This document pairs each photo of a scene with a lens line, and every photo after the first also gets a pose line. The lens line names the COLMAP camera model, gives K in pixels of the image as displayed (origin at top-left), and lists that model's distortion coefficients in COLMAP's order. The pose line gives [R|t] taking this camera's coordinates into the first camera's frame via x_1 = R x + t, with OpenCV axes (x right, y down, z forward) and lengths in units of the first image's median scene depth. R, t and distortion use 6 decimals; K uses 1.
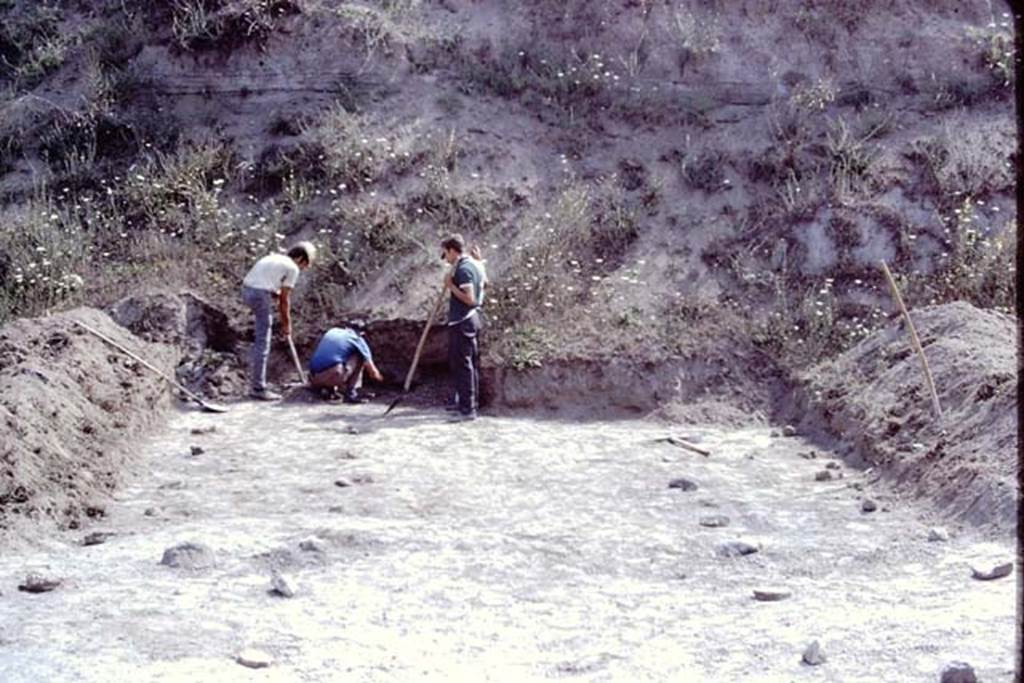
lens RADIAL K [[1673.0, 0, 512.0], [0, 1673.0, 341.5], [0, 0, 1]] dist [-0.279030, 0.251454]
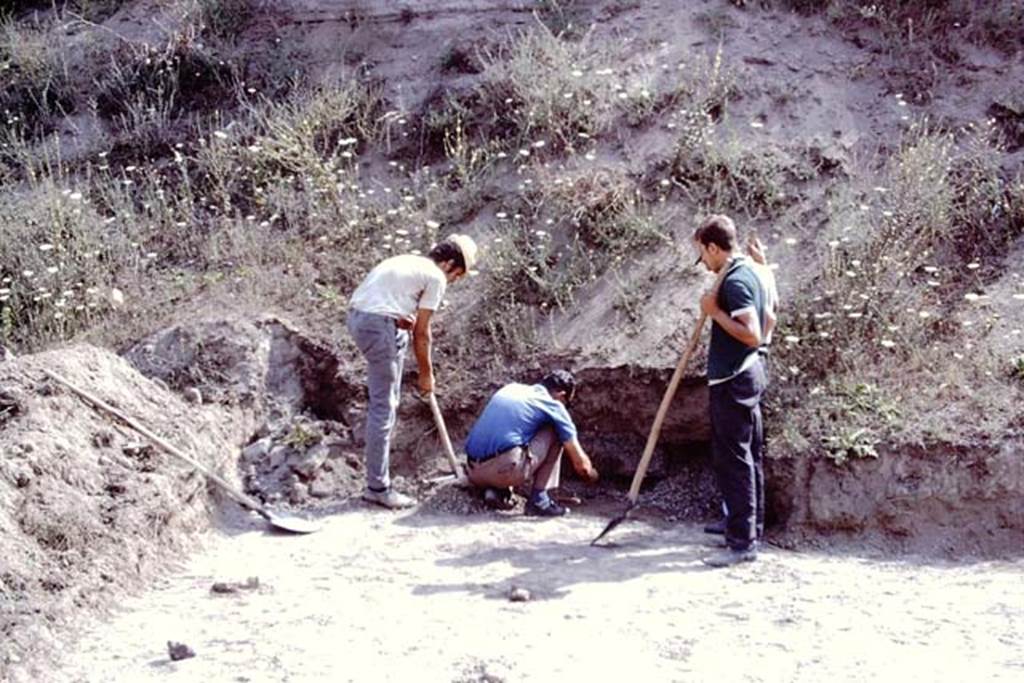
lens RADIAL K [[1673.0, 0, 512.0], [0, 1673.0, 341.5], [0, 0, 1]] dist [-0.279030, 0.251454]
pose [[0.986398, 0.004737, -0.164309, -0.011361], [-0.005801, 0.999965, -0.005994, -0.017995], [0.164275, 0.006865, 0.986391, 0.416859]]
